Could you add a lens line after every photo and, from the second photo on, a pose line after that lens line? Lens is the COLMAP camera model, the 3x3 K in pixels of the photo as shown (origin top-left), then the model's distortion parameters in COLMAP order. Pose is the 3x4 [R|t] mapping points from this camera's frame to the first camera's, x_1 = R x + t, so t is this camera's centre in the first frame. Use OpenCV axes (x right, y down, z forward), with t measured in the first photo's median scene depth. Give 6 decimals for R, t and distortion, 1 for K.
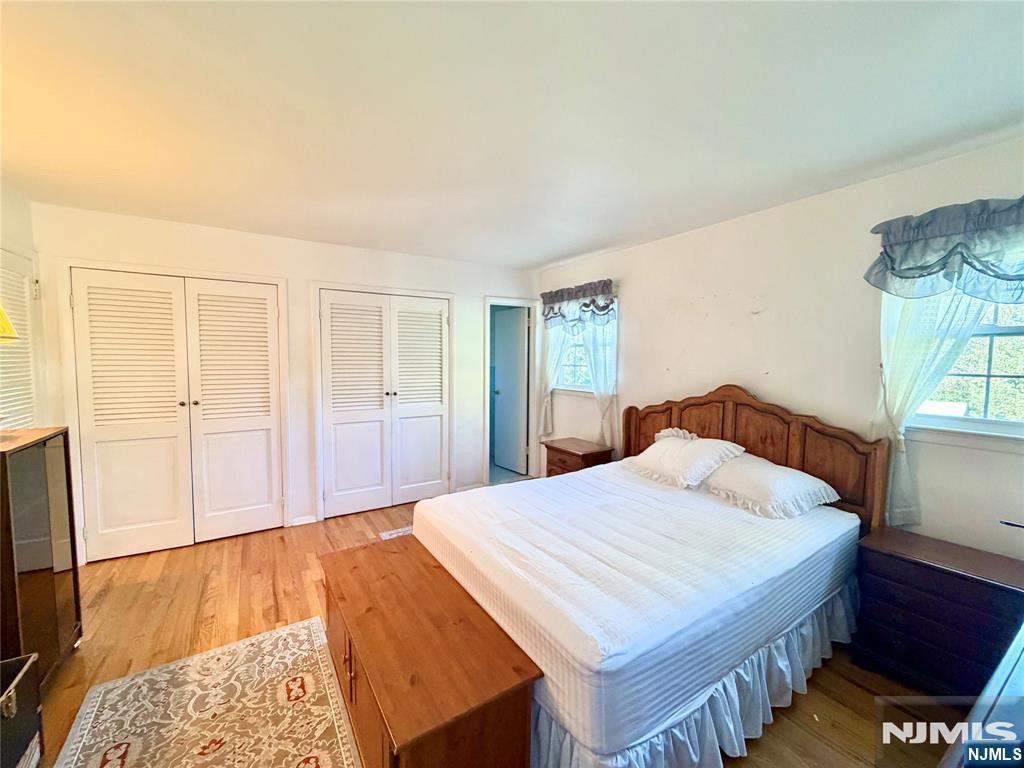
lens RADIAL K [[407.5, 0, 505.1], [0, 407.5, 382.8], [0, 0, 1]] dist [0.001041, -0.000118]
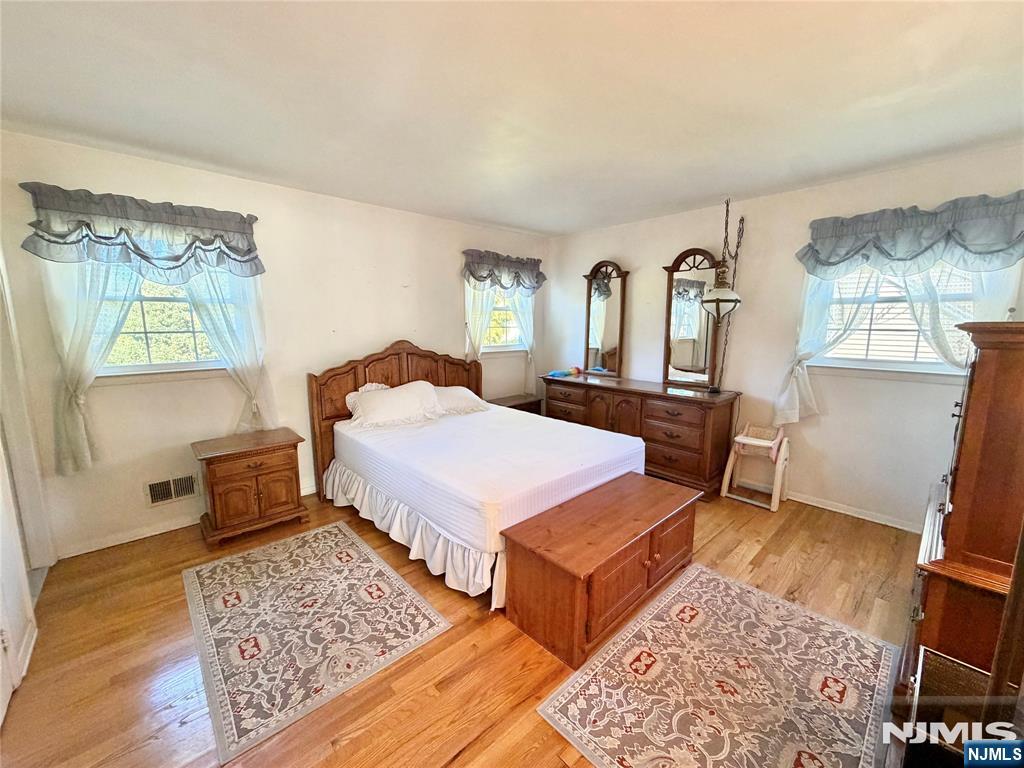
lens RADIAL K [[407.5, 0, 507.4], [0, 407.5, 385.6], [0, 0, 1]] dist [0.001041, -0.000118]
pose [[-0.177769, -0.160441, 0.970905, -1.128310], [0.058688, 0.983135, 0.173208, -0.082492], [-0.982321, 0.087772, -0.165355, 1.235569]]
